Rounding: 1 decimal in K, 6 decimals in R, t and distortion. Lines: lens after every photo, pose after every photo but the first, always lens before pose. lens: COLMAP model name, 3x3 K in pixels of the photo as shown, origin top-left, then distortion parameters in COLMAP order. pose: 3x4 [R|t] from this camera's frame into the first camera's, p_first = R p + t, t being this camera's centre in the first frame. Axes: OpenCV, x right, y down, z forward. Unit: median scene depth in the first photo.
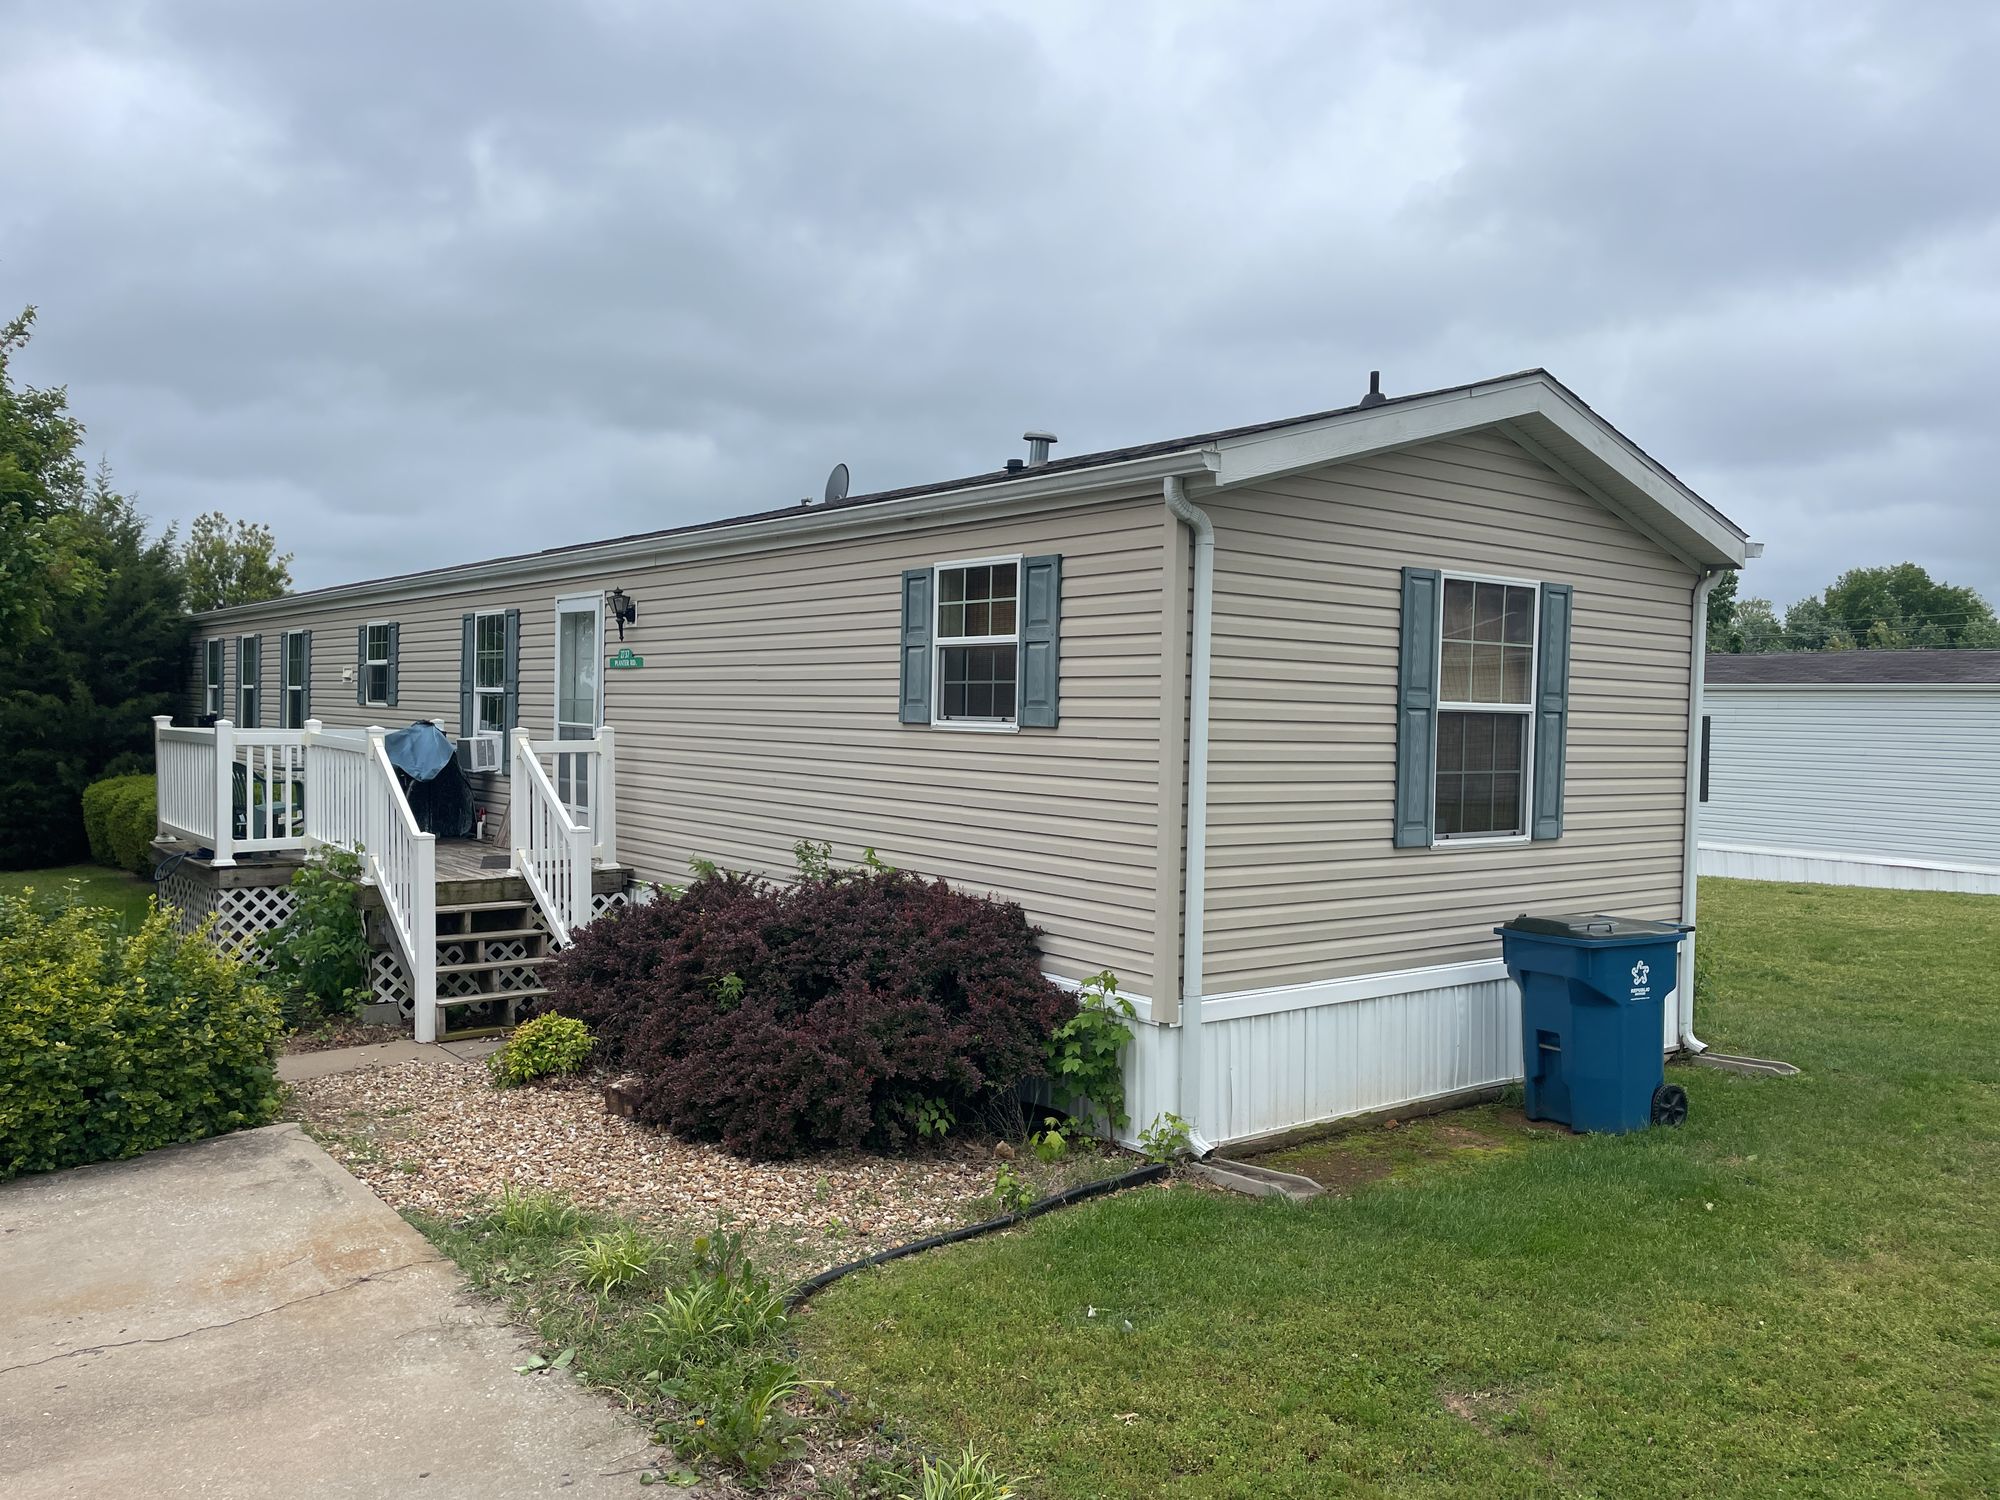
lens RADIAL K [[1562.8, 0, 991.2], [0, 1562.8, 769.6], [0, 0, 1]] dist [0.109931, -0.004810]
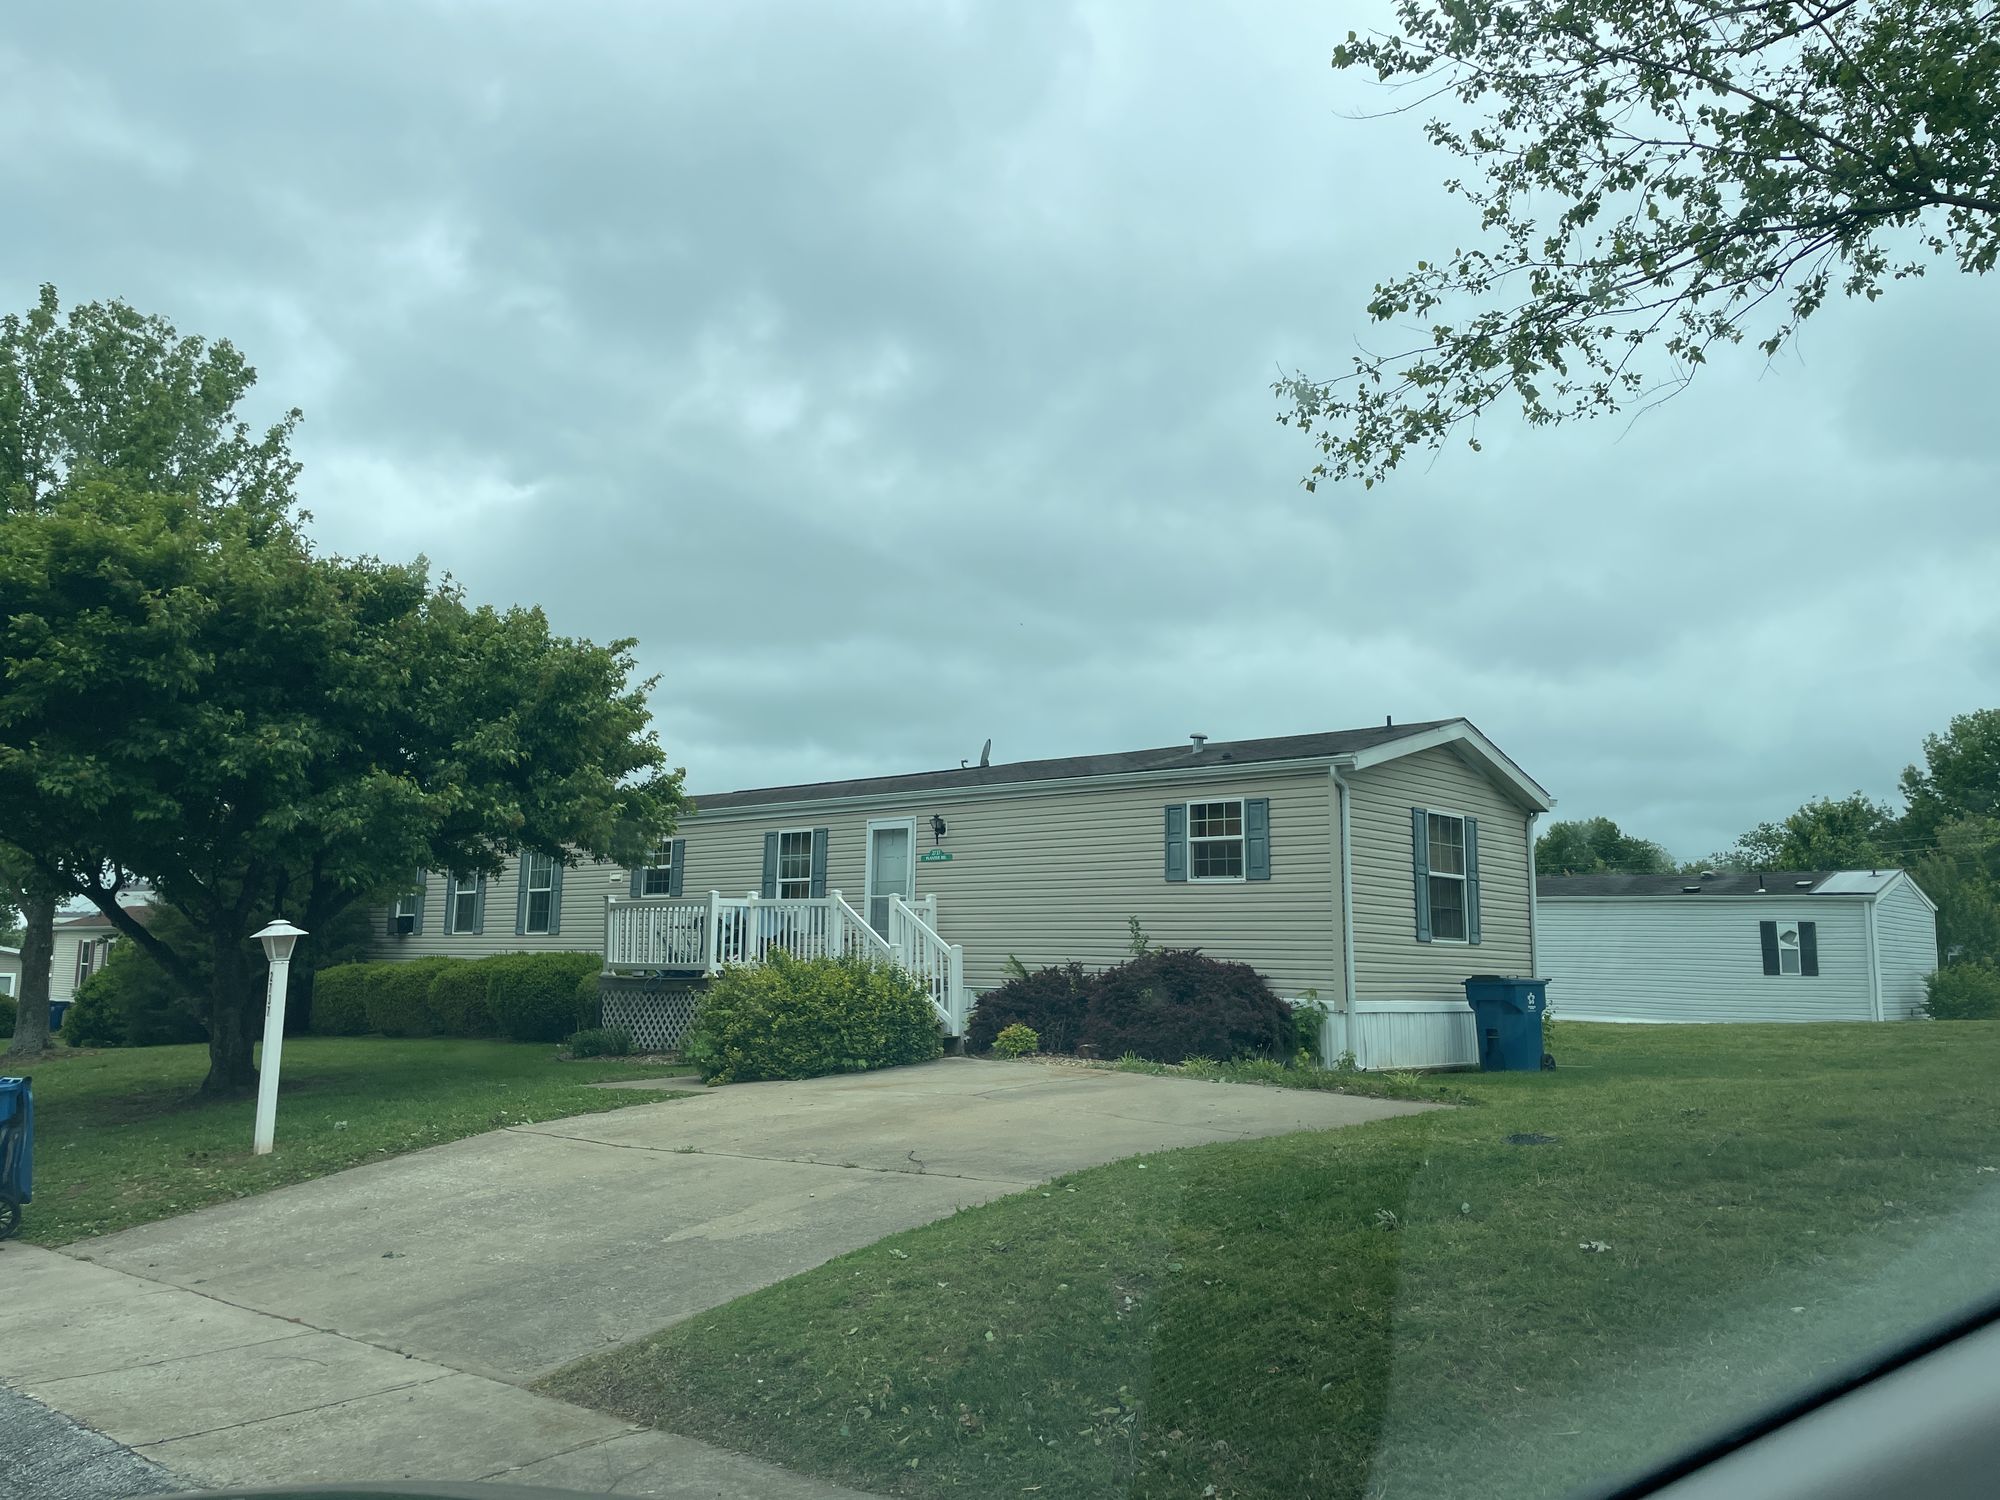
lens RADIAL K [[1562.8, 0, 1009.6], [0, 1562.8, 733.6], [0, 0, 1]] dist [0.109931, -0.004810]
pose [[0.987534, 0.018608, 0.156305, -0.597363], [0.009121, 0.984555, -0.174840, 0.137978], [-0.157144, 0.174086, 0.972111, -0.976840]]
